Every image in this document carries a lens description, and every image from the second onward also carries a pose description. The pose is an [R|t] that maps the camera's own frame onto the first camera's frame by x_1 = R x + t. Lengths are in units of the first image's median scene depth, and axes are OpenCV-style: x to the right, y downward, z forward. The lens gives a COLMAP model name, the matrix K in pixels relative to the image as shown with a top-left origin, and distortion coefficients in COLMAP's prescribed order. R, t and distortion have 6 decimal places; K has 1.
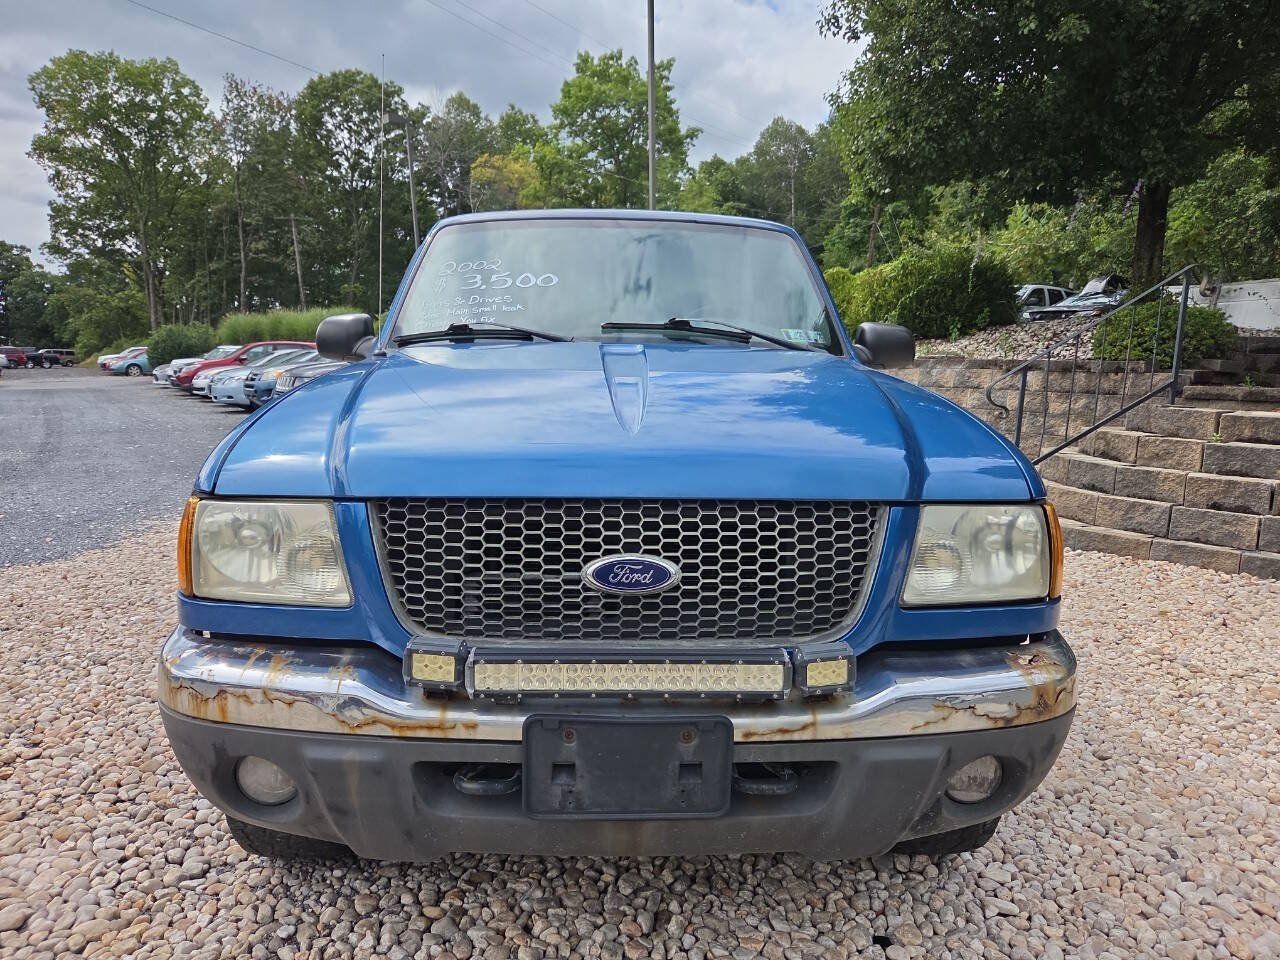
lens RADIAL K [[873.3, 0, 642.9], [0, 873.3, 503.1], [0, 0, 1]] dist [0.034017, -0.029487]
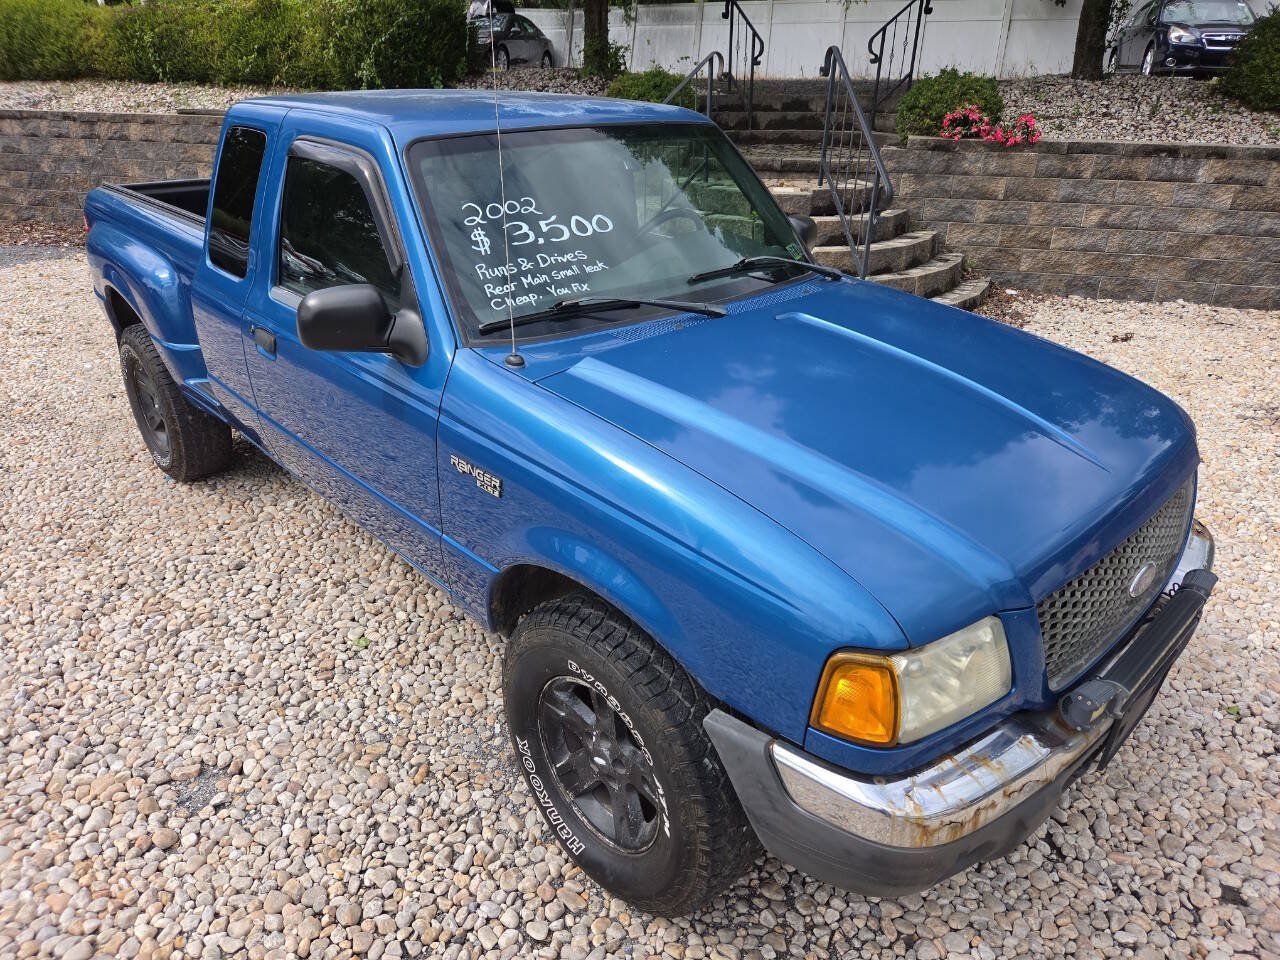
lens RADIAL K [[873.3, 0, 651.9], [0, 873.3, 484.5], [0, 0, 1]] dist [0.034017, -0.029487]
pose [[0.747062, -0.290240, 0.598046, -0.688617], [0.105041, 0.939888, 0.324926, -0.294313], [-0.656403, -0.179921, 0.732642, 0.277319]]
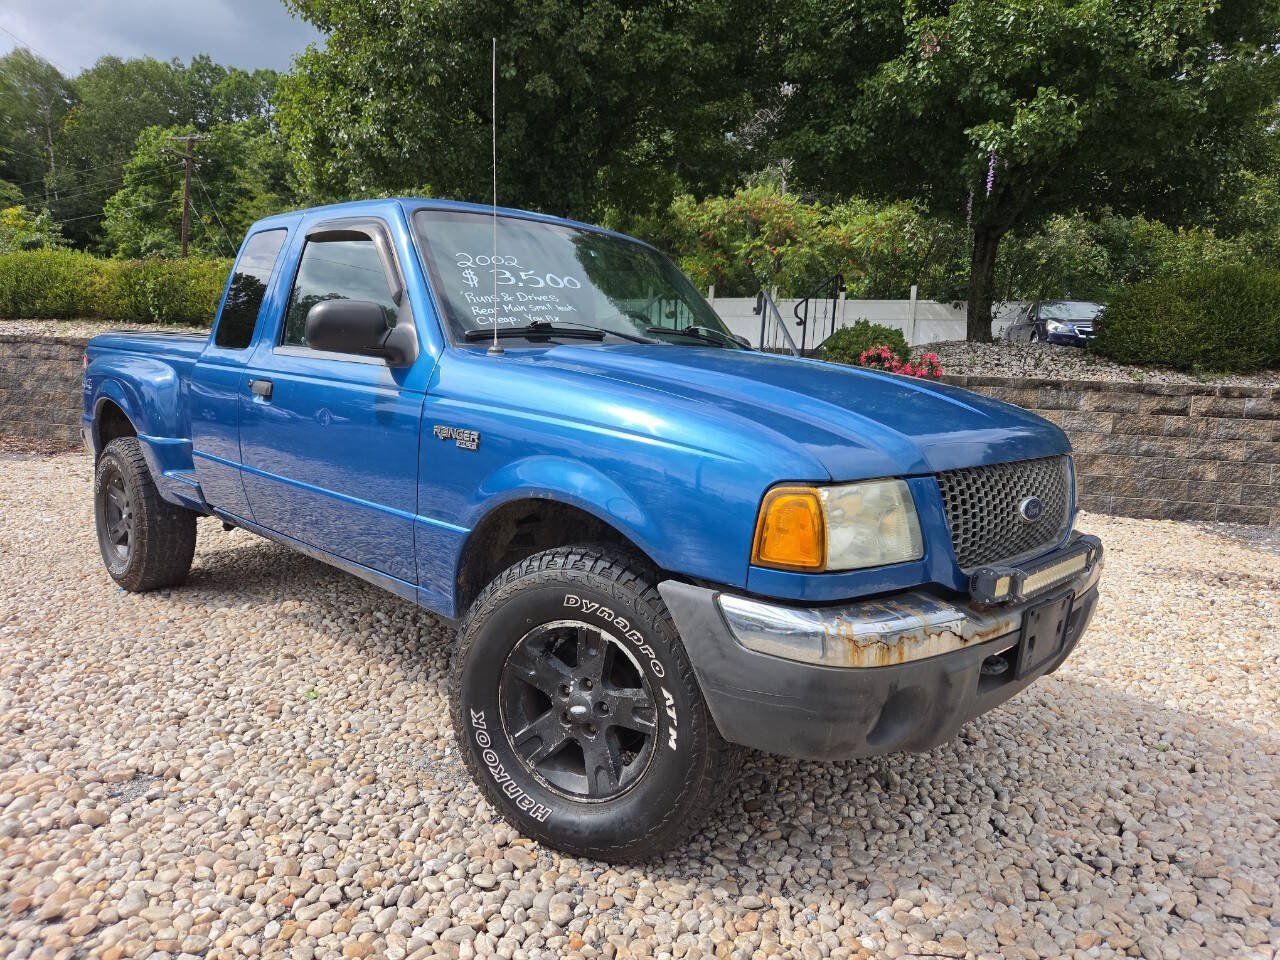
lens RADIAL K [[873.3, 0, 664.0], [0, 873.3, 480.7], [0, 0, 1]] dist [0.034017, -0.029487]
pose [[0.701009, -0.071482, 0.709561, -0.815349], [0.082391, 0.996419, 0.018983, -0.028207], [-0.708377, 0.045155, 0.704389, 0.186919]]
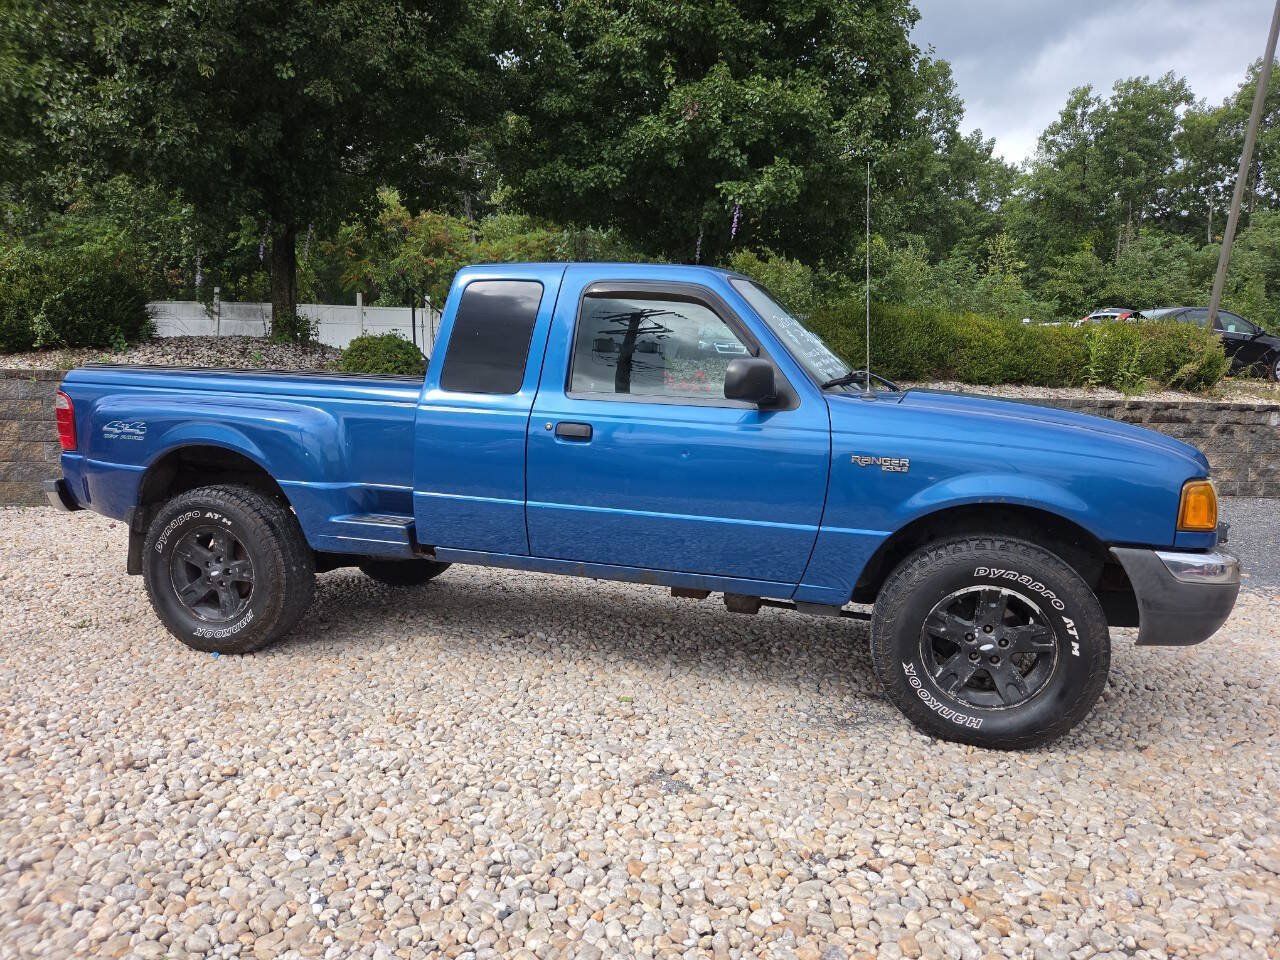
lens RADIAL K [[873.3, 0, 663.7], [0, 873.3, 487.9], [0, 0, 1]] dist [0.034017, -0.029487]
pose [[0.279818, -0.108659, 0.953884, -1.525321], [0.132147, 0.988476, 0.073834, -0.161999], [-0.950915, 0.105392, 0.290953, 0.871711]]
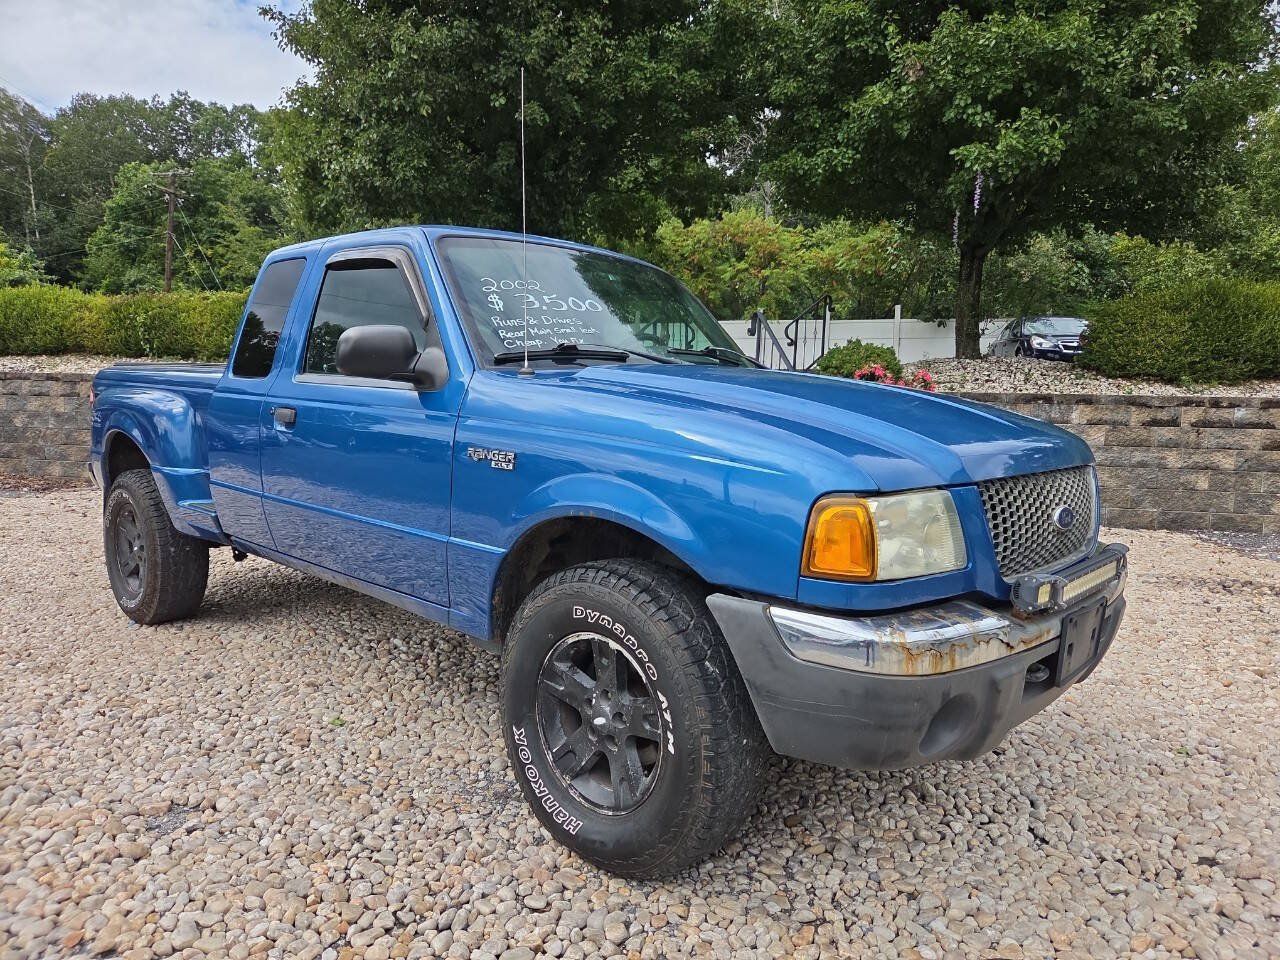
lens RADIAL K [[873.3, 0, 662.1], [0, 873.3, 482.8], [0, 0, 1]] dist [0.034017, -0.029487]
pose [[0.689484, -0.070090, 0.720902, -0.854539], [0.105210, 0.994442, -0.003940, -0.026888], [-0.716619, 0.078562, 0.693026, 0.215968]]
